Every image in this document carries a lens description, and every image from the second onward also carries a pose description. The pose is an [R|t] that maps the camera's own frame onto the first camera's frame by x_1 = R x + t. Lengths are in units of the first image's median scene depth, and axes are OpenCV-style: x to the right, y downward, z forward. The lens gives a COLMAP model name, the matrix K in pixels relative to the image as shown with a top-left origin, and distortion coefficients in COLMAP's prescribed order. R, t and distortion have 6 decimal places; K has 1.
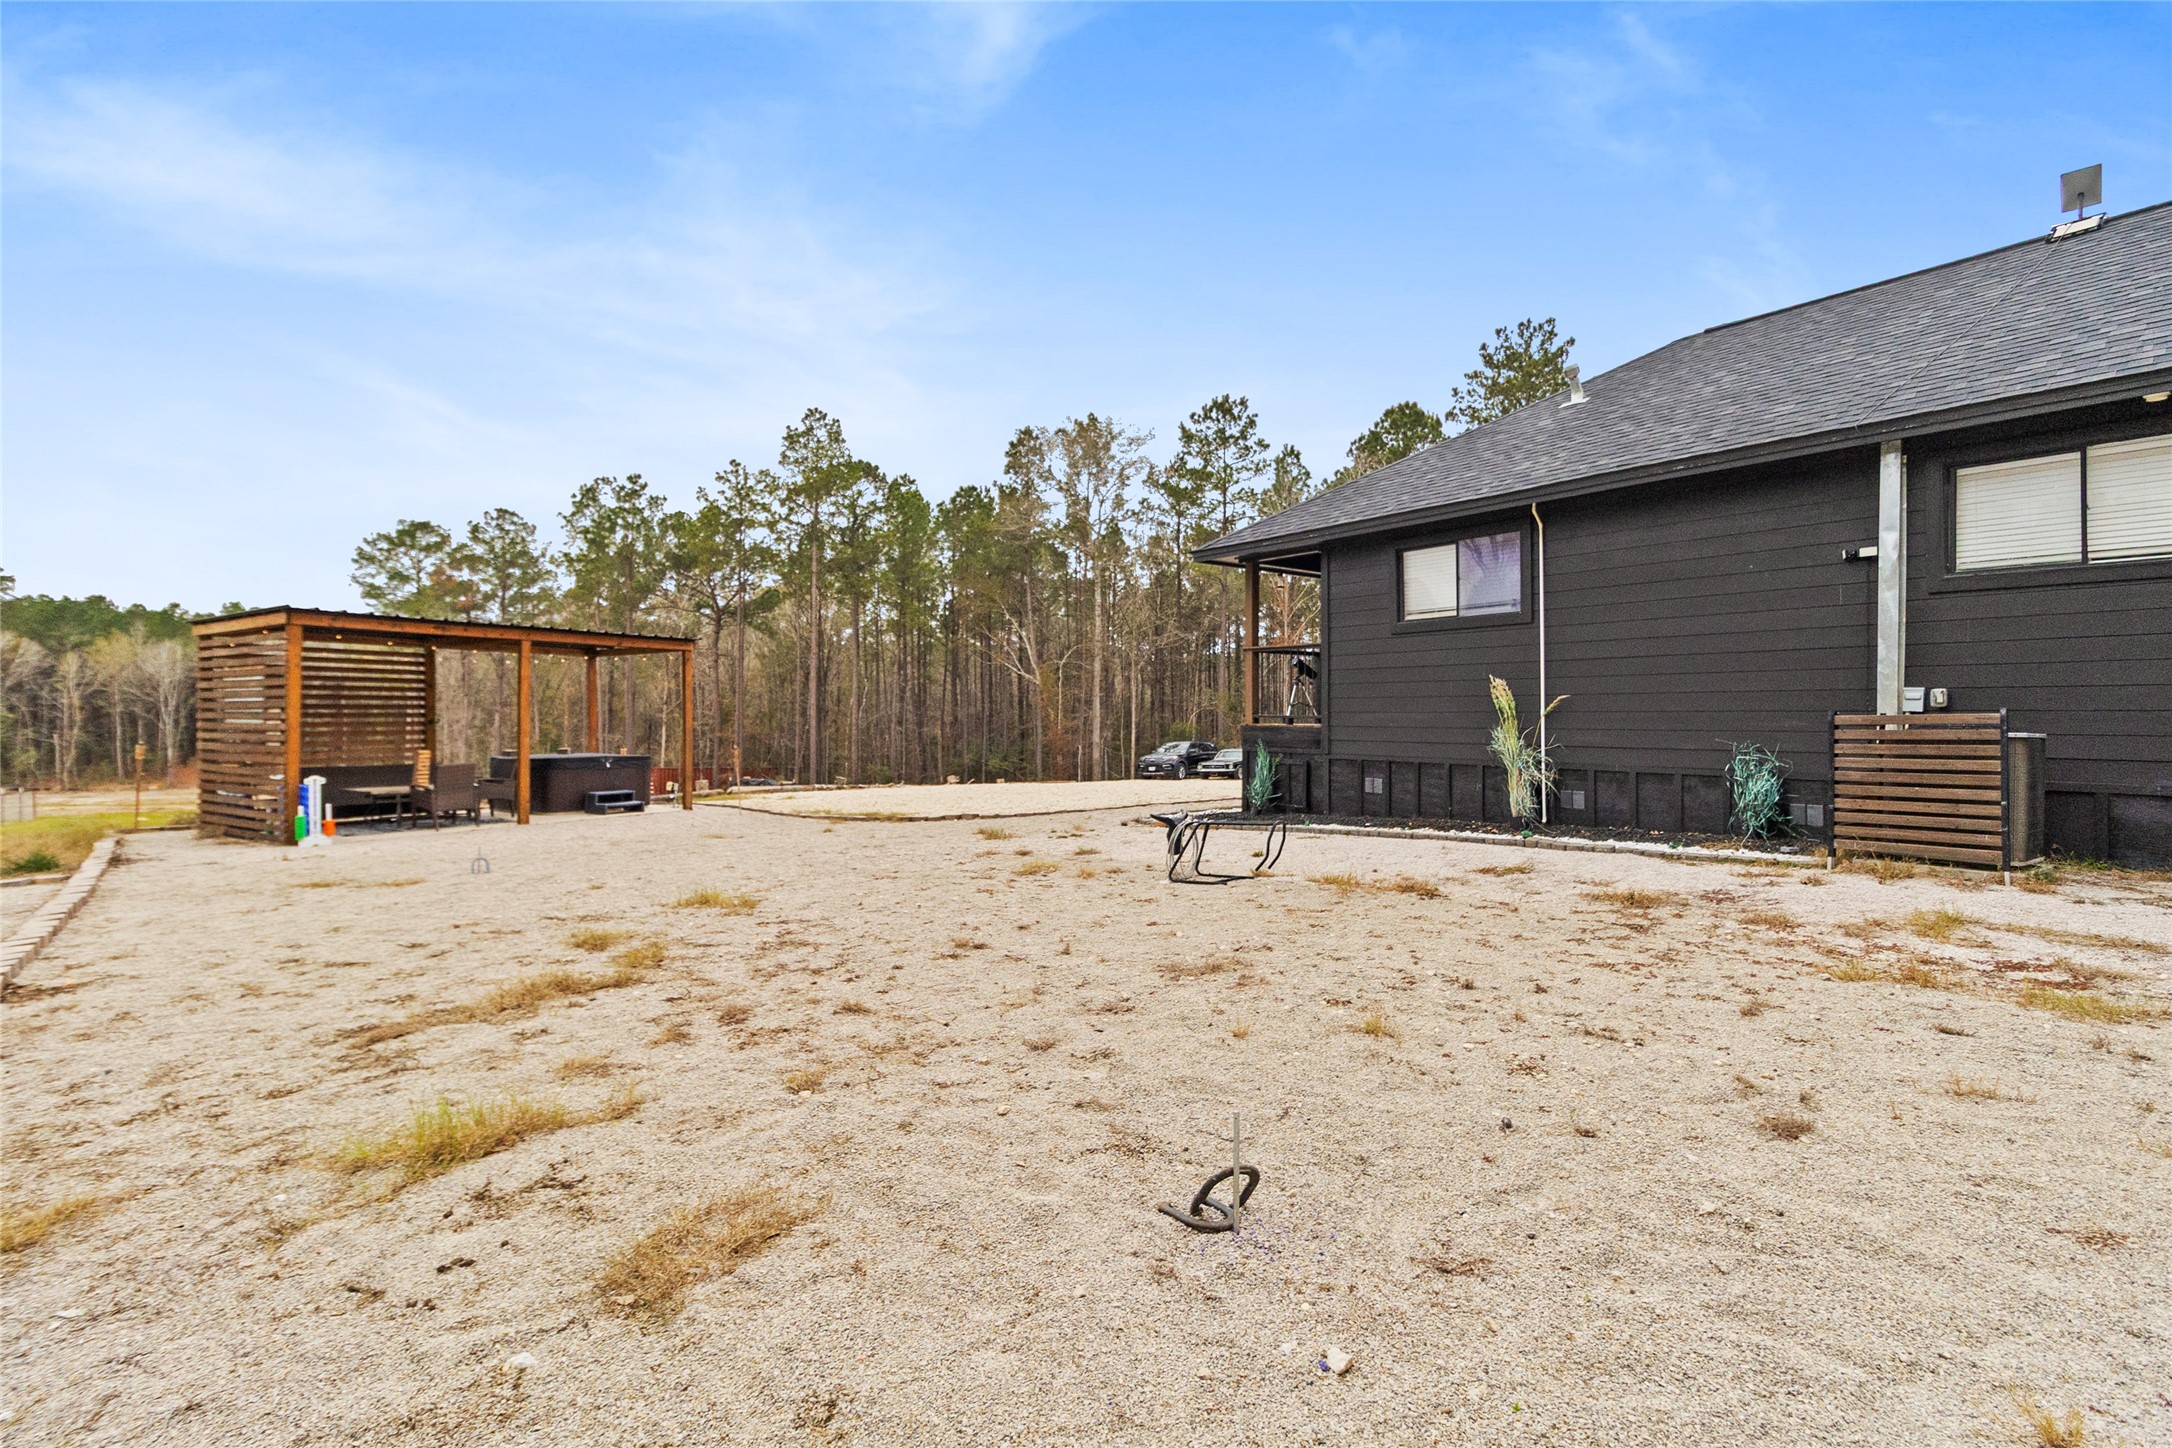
lens RADIAL K [[1005.0, 0, 1086.0], [0, 1005.0, 724.0], [0, 0, 1]] dist [-0.000187, -0.000070]
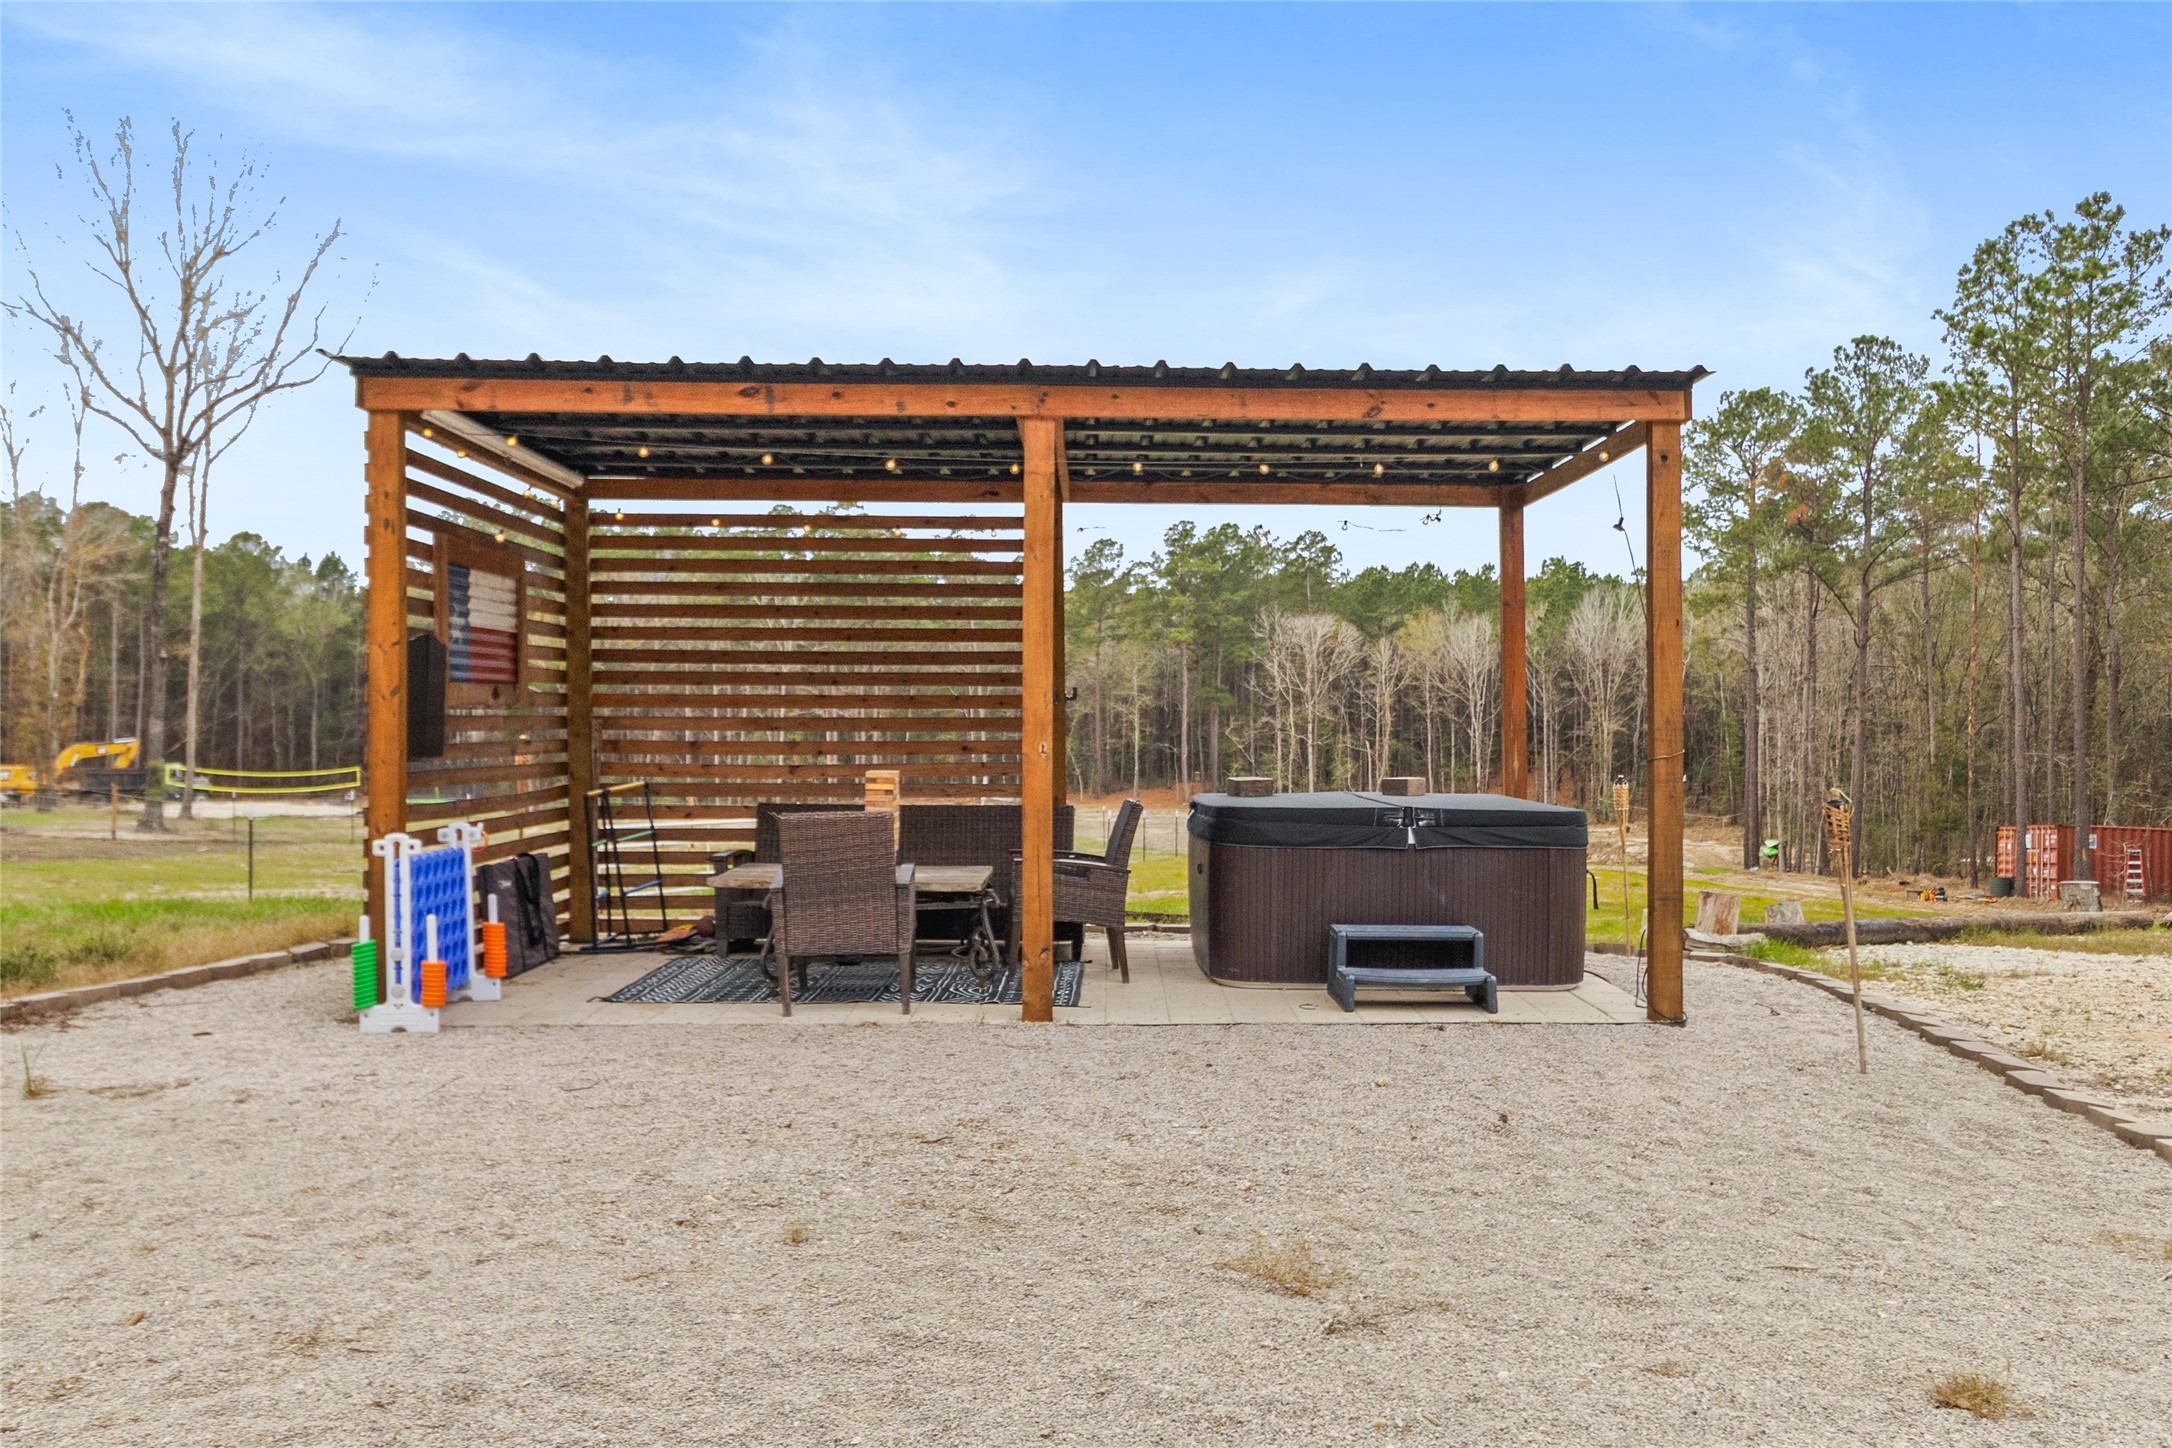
lens RADIAL K [[1680.0, 0, 1086.0], [0, 1680.0, 724.0], [0, 0, 1]] dist [0.004804, 0.003050]
pose [[0.525086, -0.000505, -0.851049, -0.021870], [-0.004354, 0.999985, -0.003279, 0.001807], [0.851038, 0.005428, 0.525076, 0.147672]]
